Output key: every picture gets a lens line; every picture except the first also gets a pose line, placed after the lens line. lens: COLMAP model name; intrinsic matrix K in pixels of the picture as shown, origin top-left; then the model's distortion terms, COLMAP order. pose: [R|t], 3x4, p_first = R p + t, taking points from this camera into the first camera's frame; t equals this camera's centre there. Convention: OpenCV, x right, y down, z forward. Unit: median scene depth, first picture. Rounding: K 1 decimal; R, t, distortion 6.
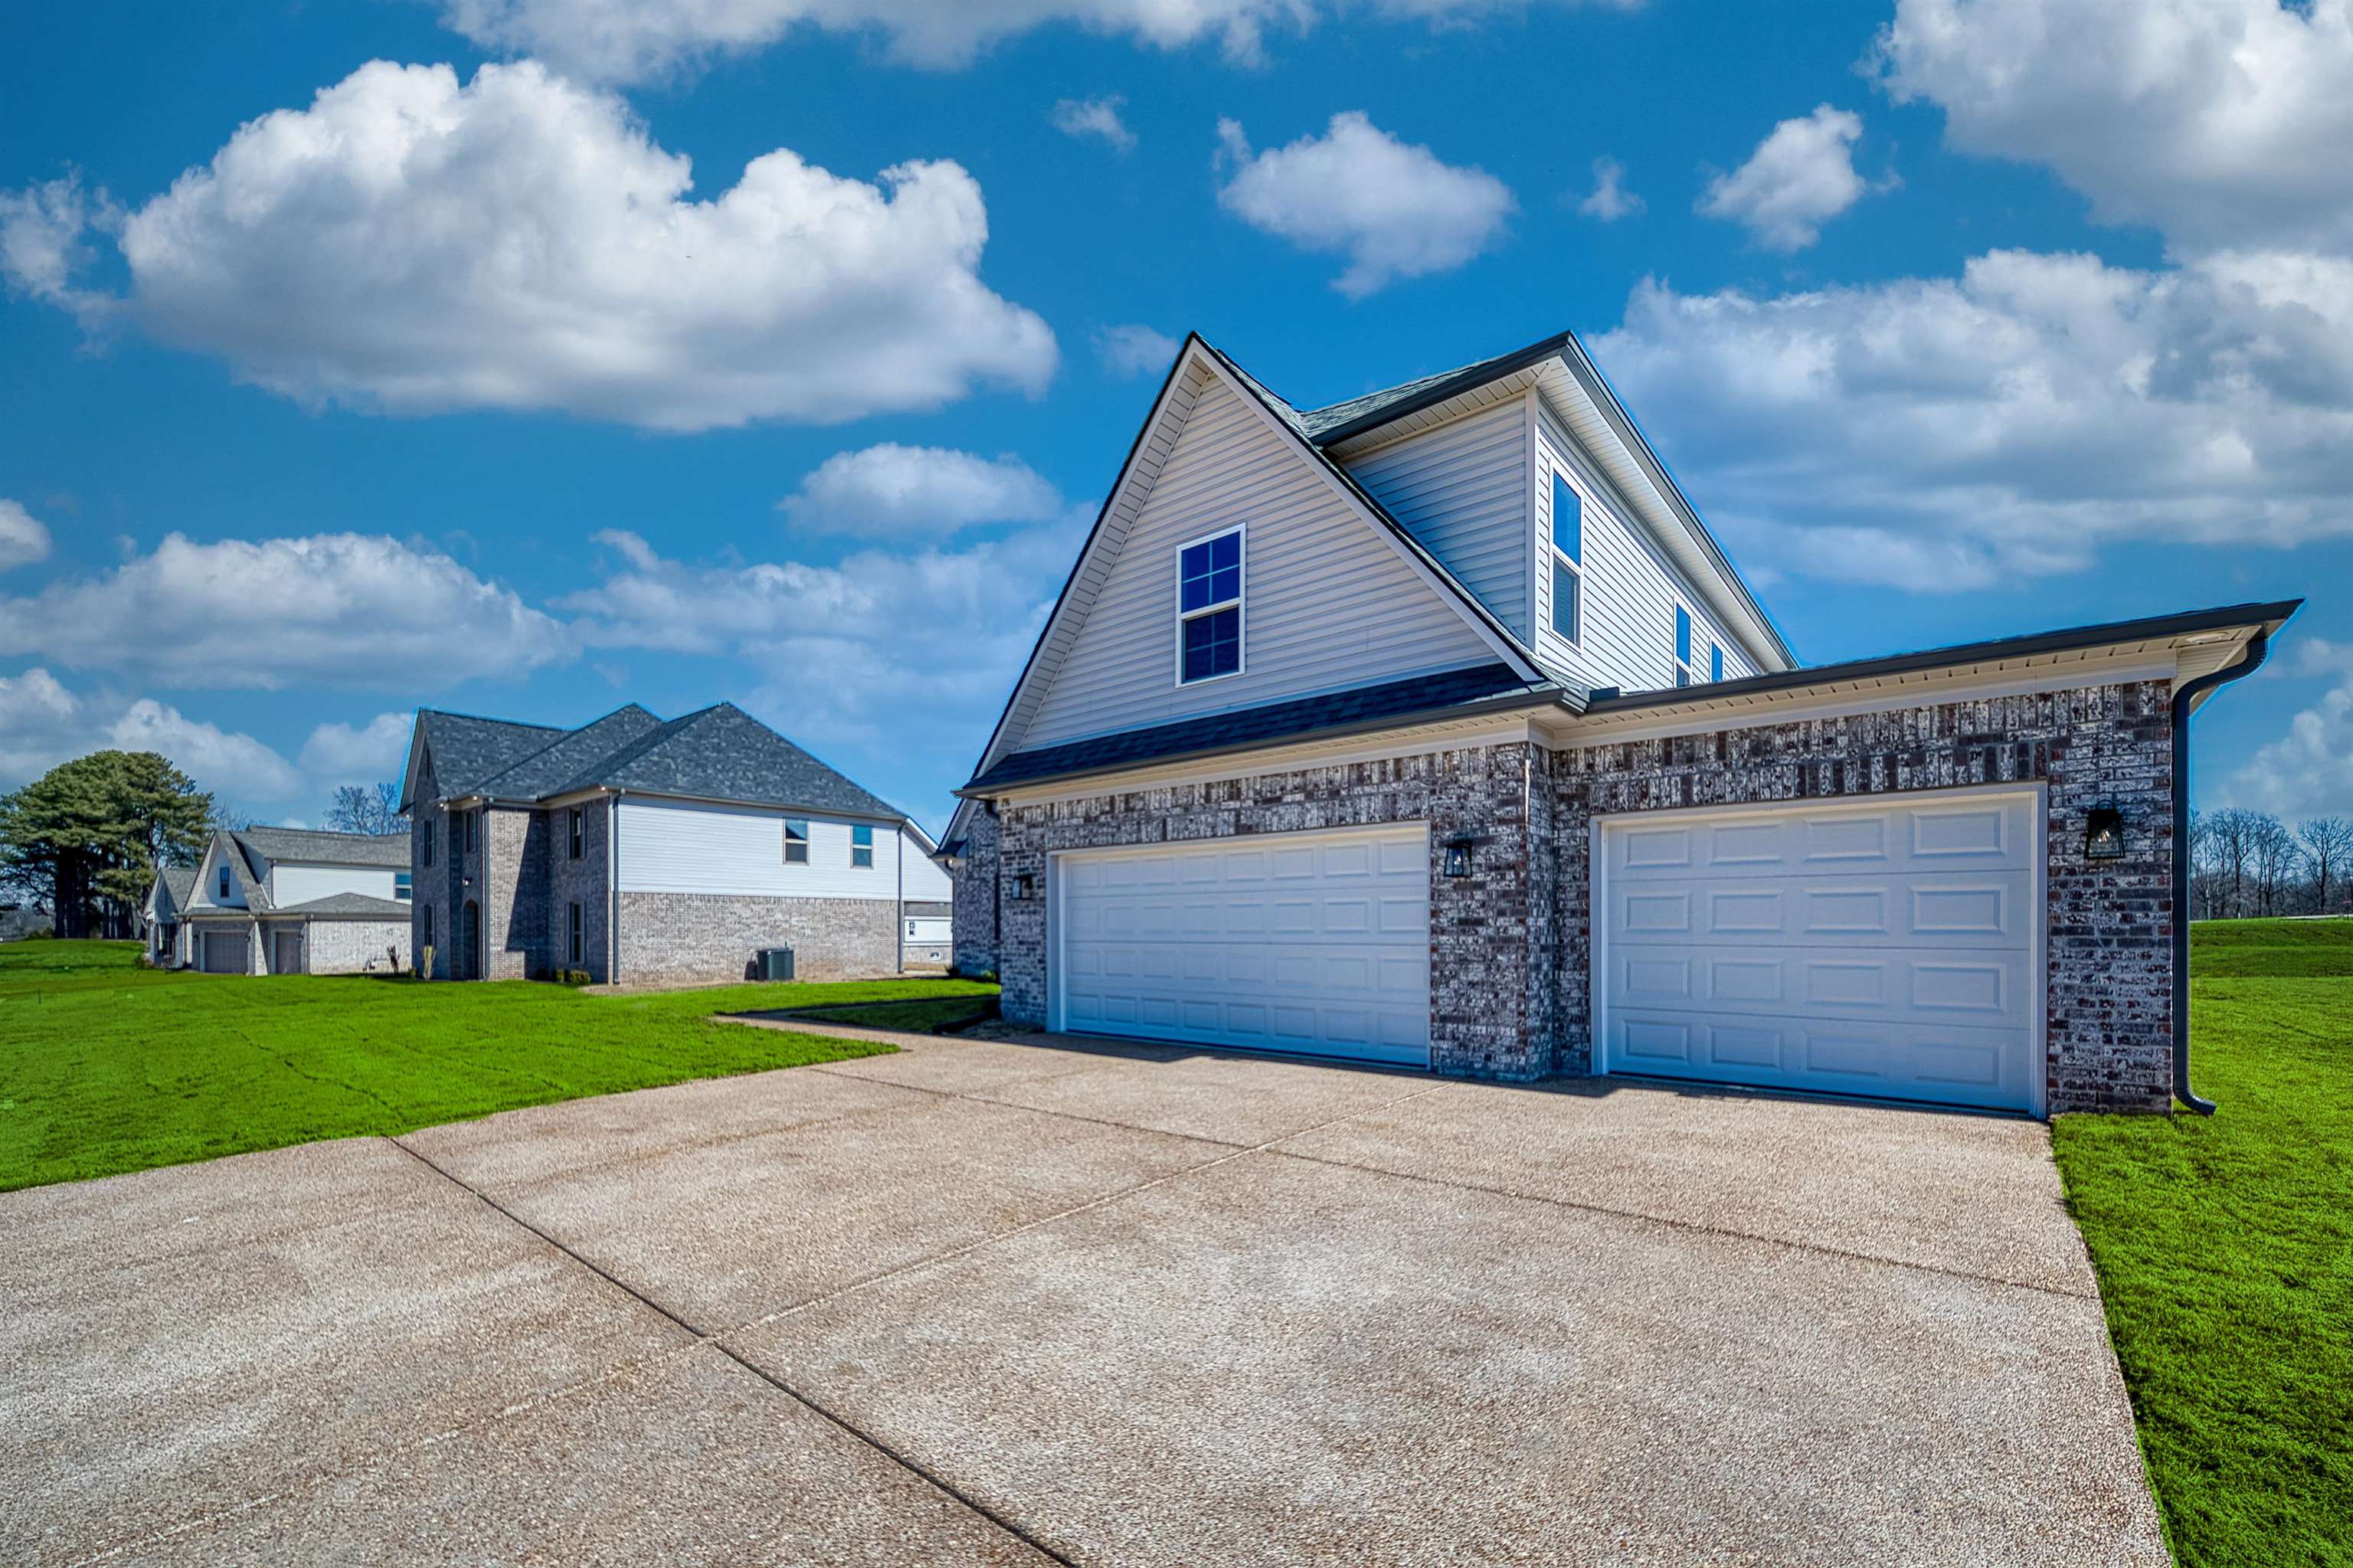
lens RADIAL K [[946.0, 0, 1178.1], [0, 946.0, 928.1], [0, 0, 1]] dist [-0.002105, -0.000484]
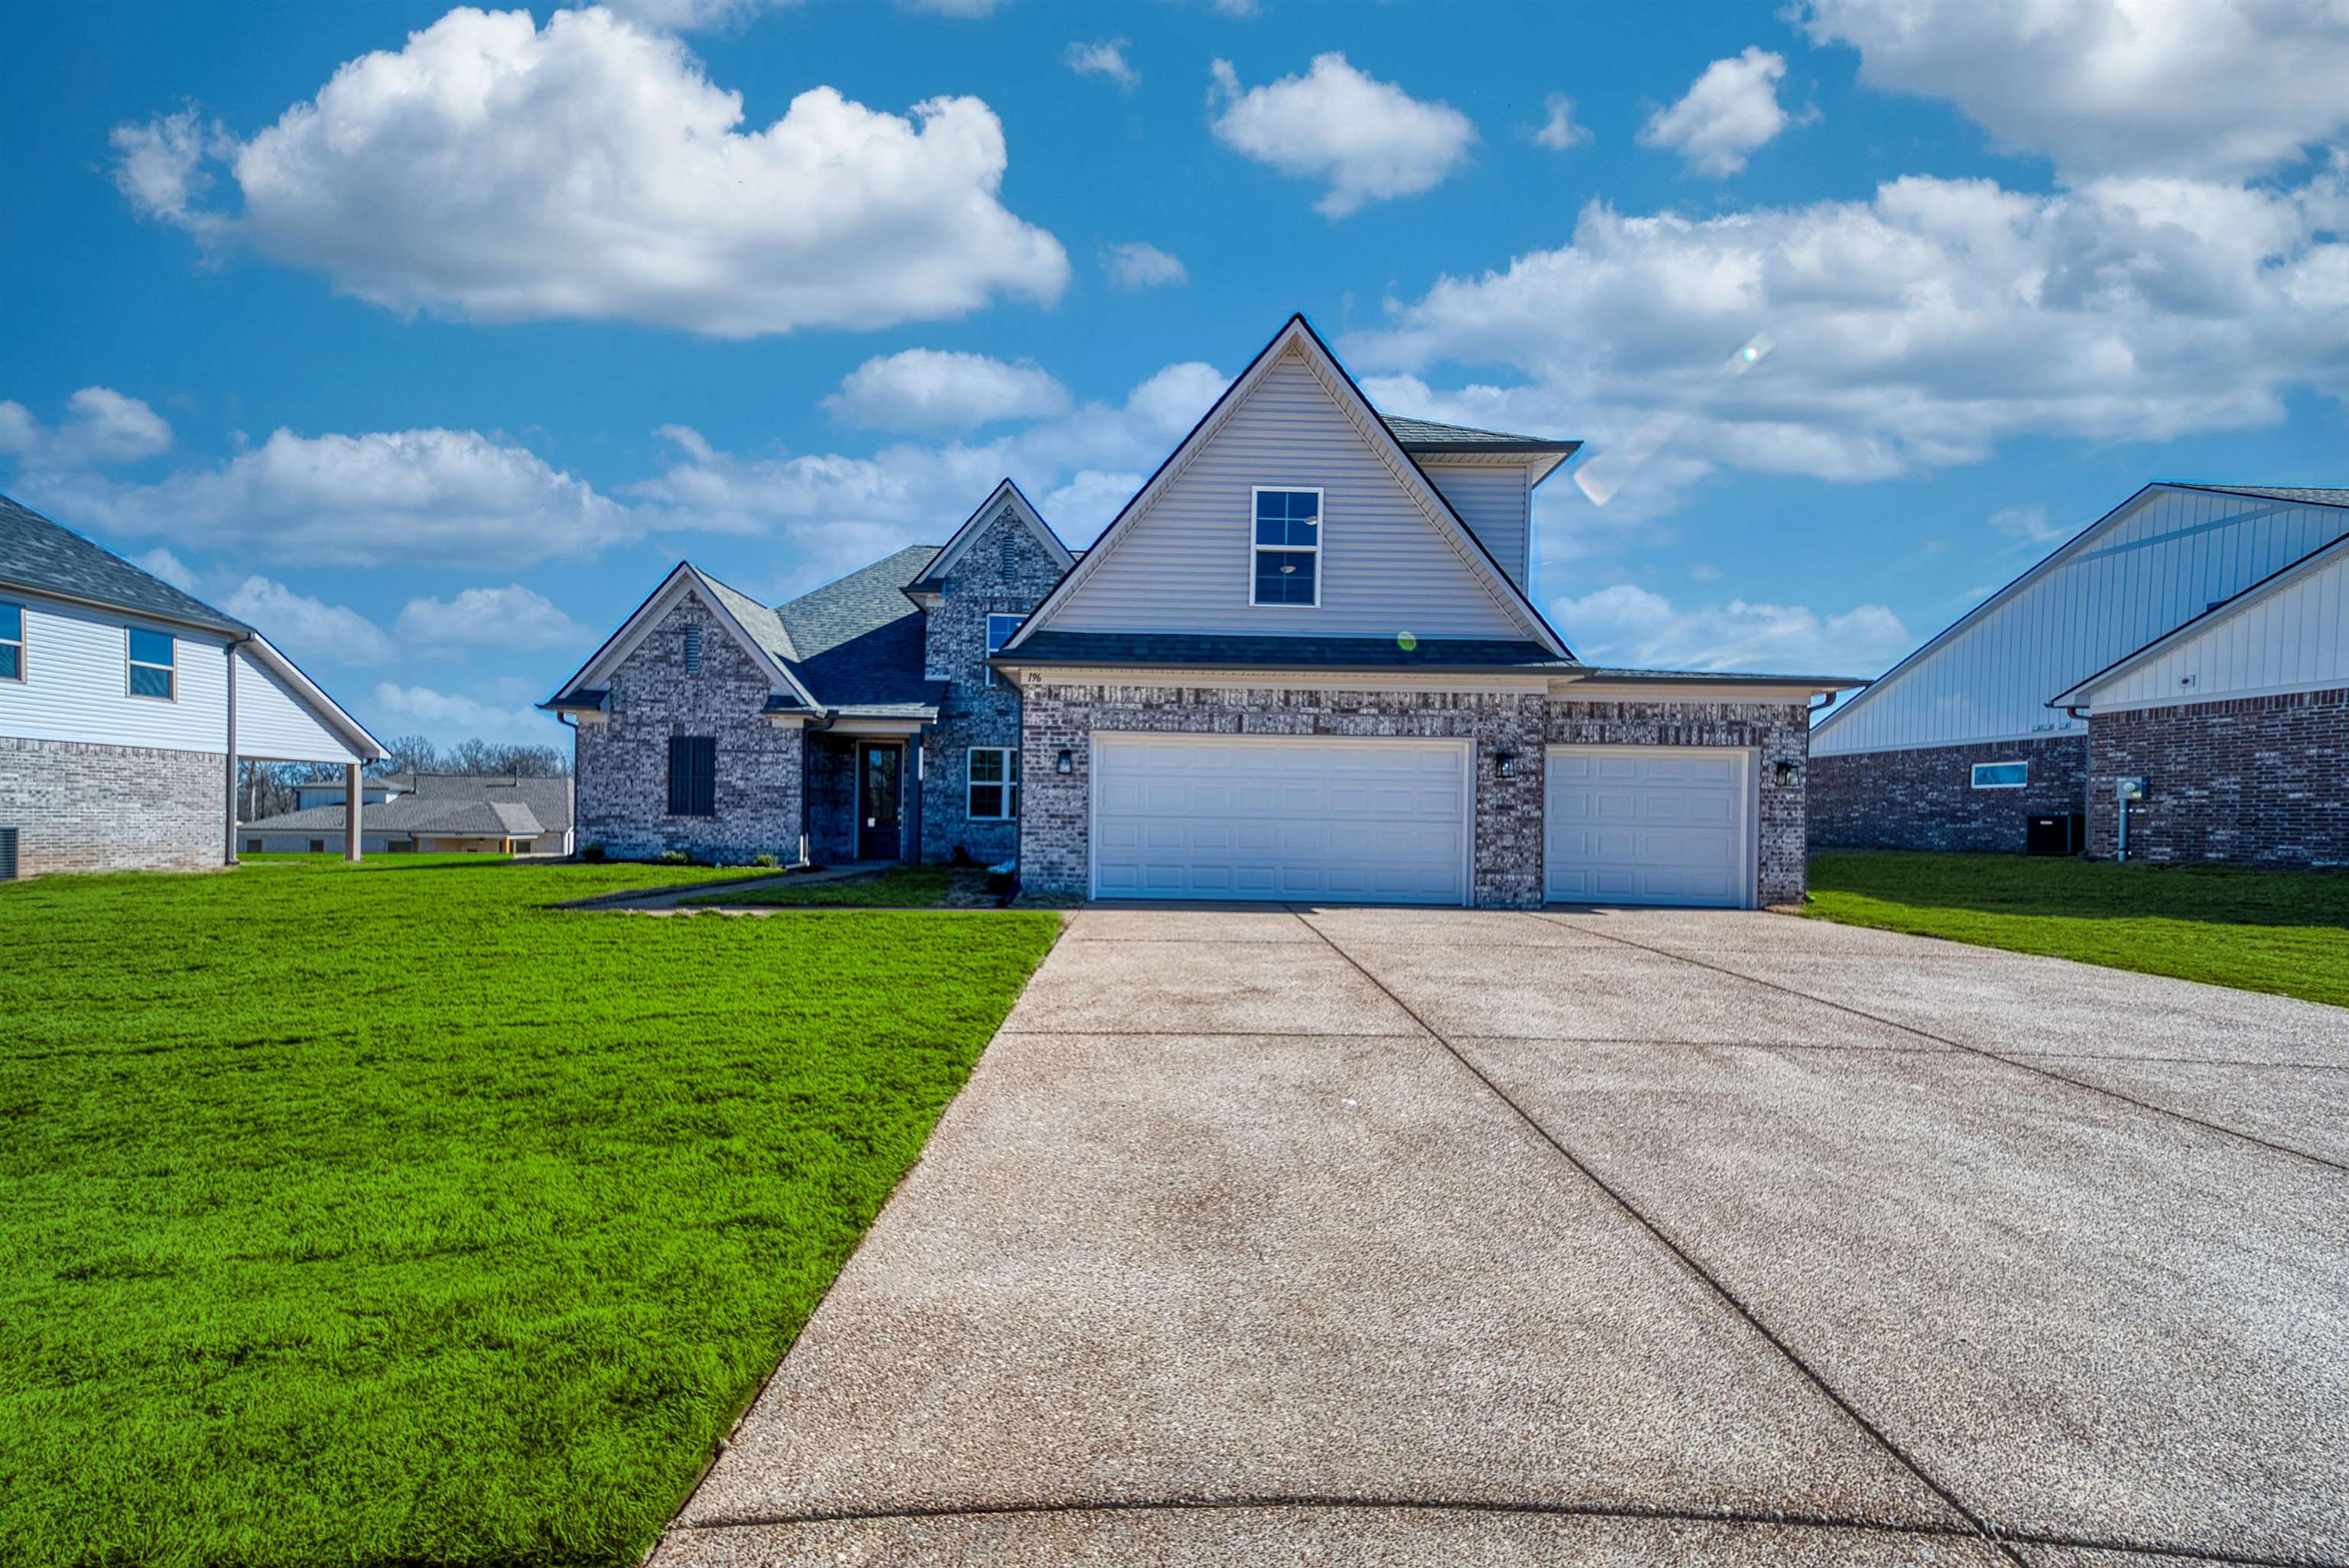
lens RADIAL K [[884.2, 0, 1175.1], [0, 884.2, 830.2], [0, 0, 1]] dist [0.071934, -0.000099]
pose [[0.744478, 0.016662, 0.667439, -1.043358], [-0.021037, 0.999778, -0.001494, 0.043563], [-0.667316, -0.012928, 0.744663, 0.278848]]
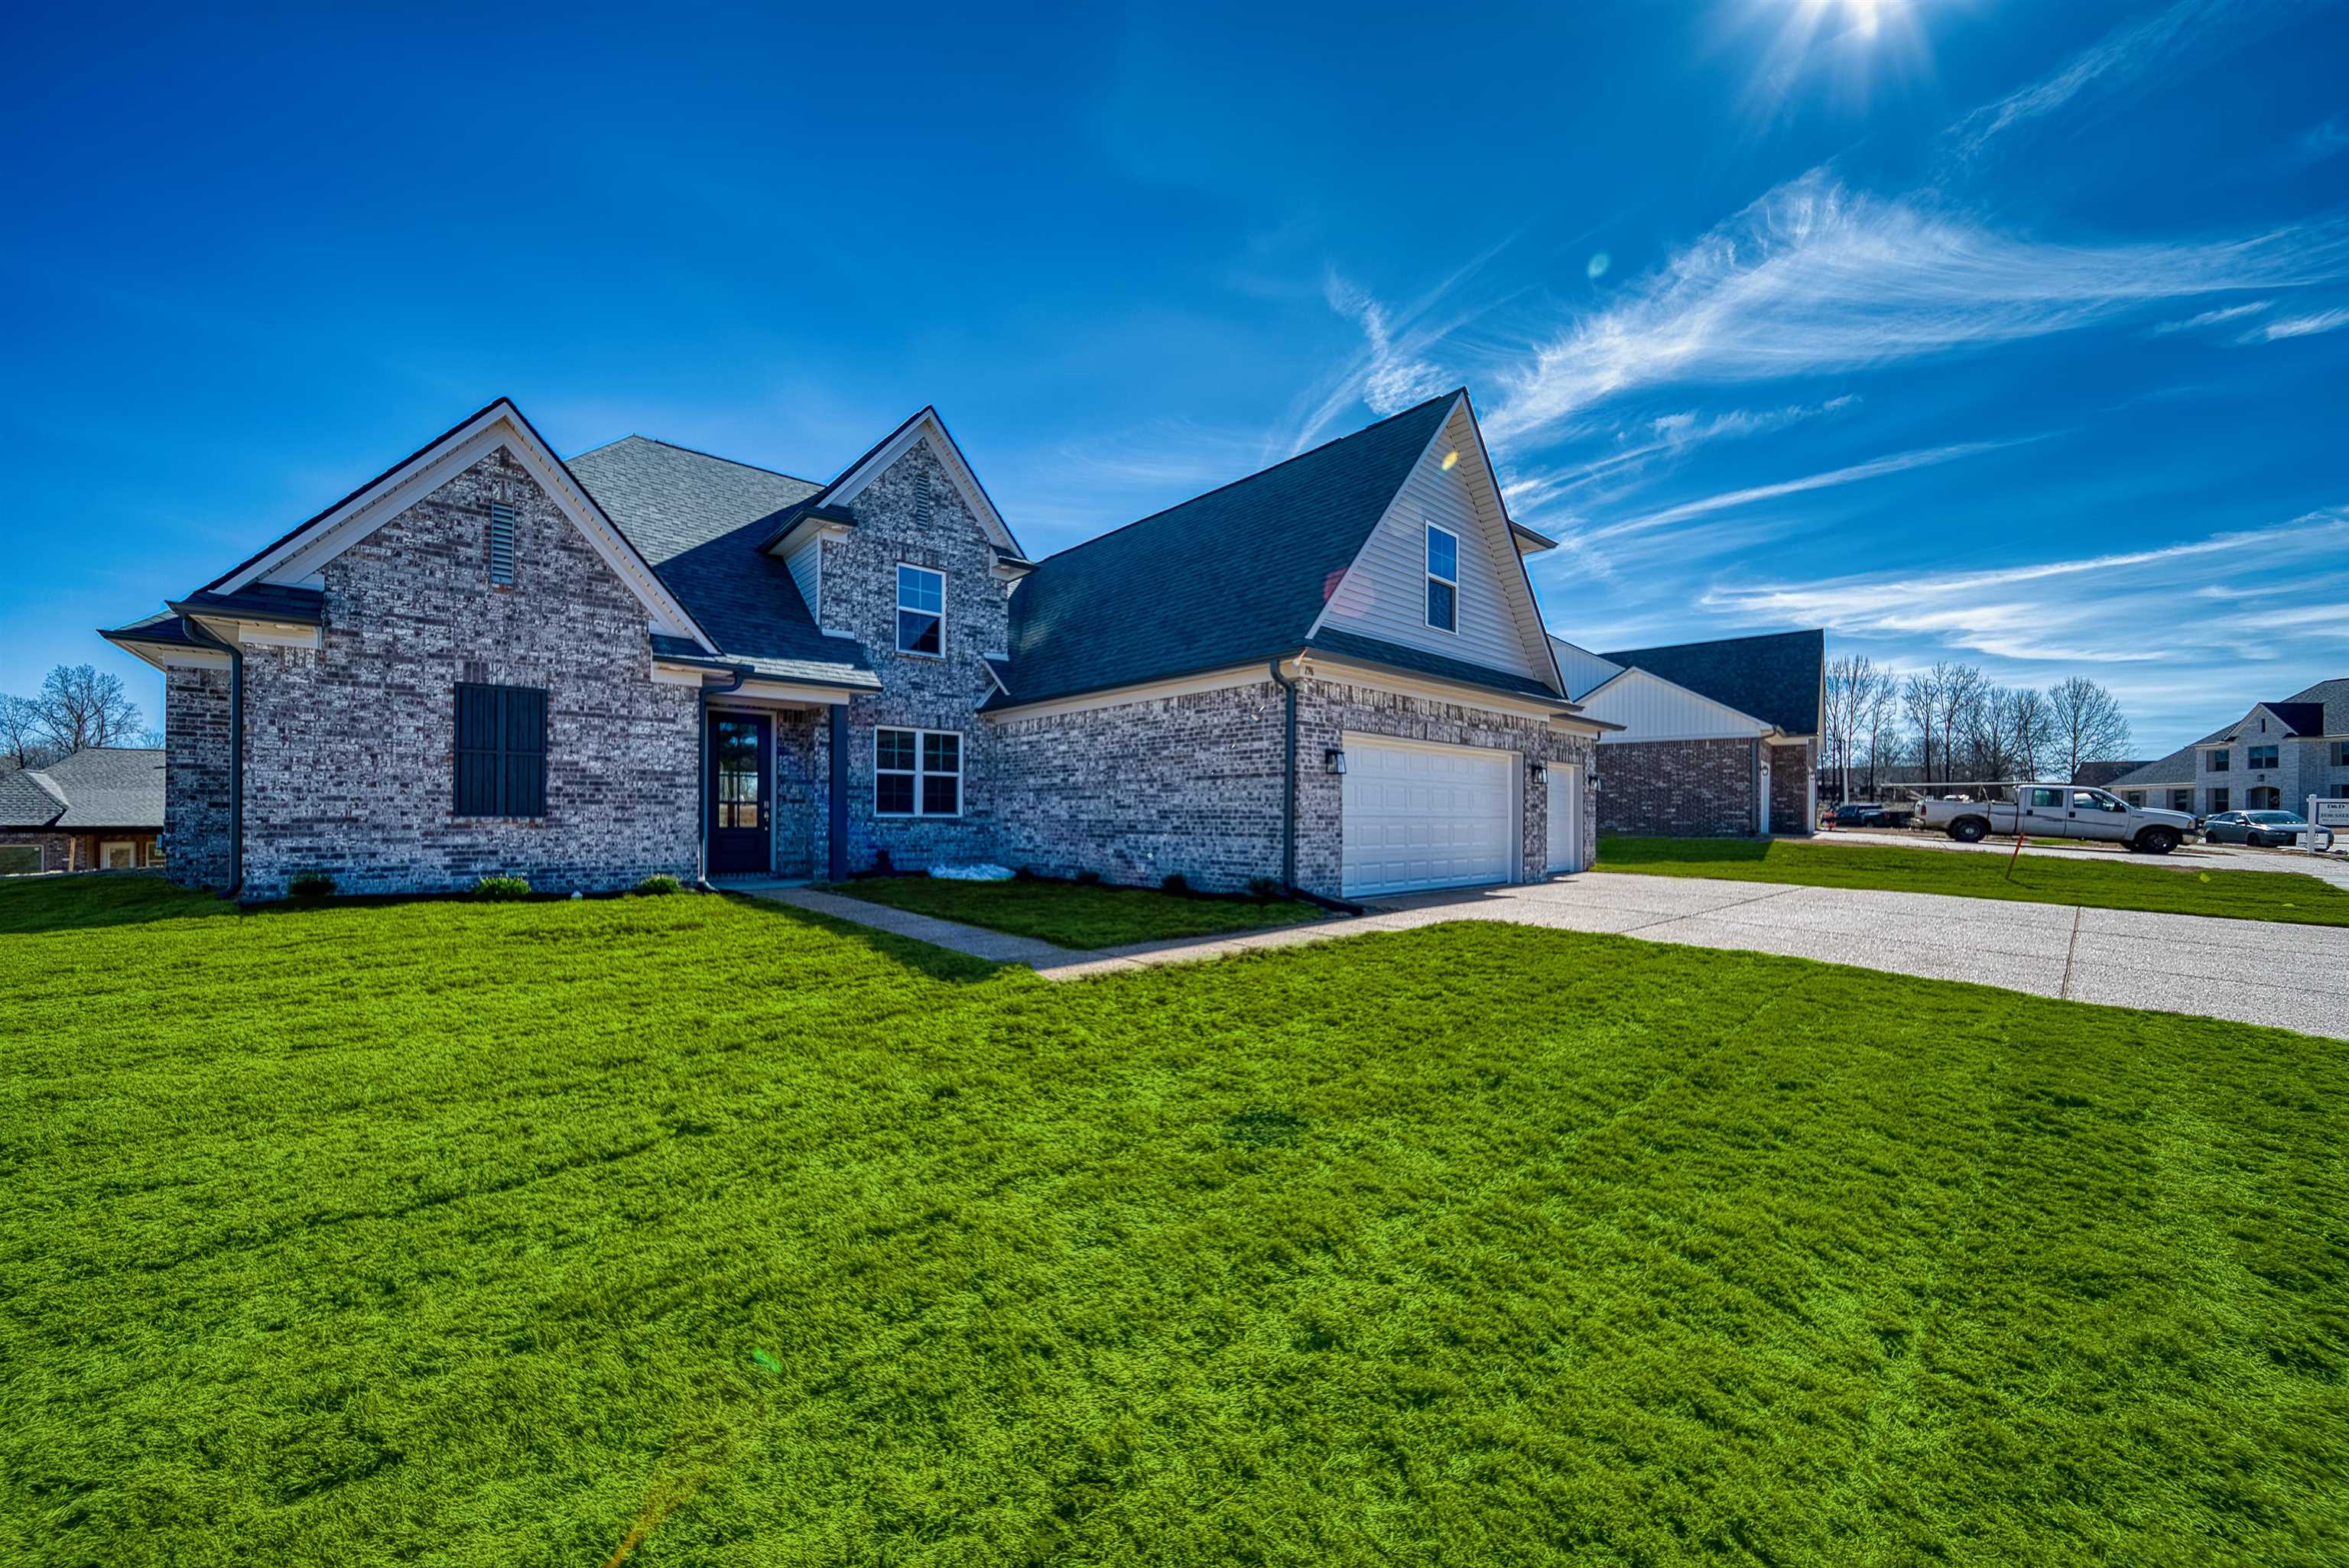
lens RADIAL K [[842.6, 0, 1178.7], [0, 842.6, 820.4], [0, 0, 1]] dist [0.001812, -0.000575]
pose [[0.124074, 0.005579, 0.992257, -1.551564], [-0.005928, 0.999971, -0.004881, 0.035424], [-0.992255, -0.005277, 0.124103, 1.519768]]
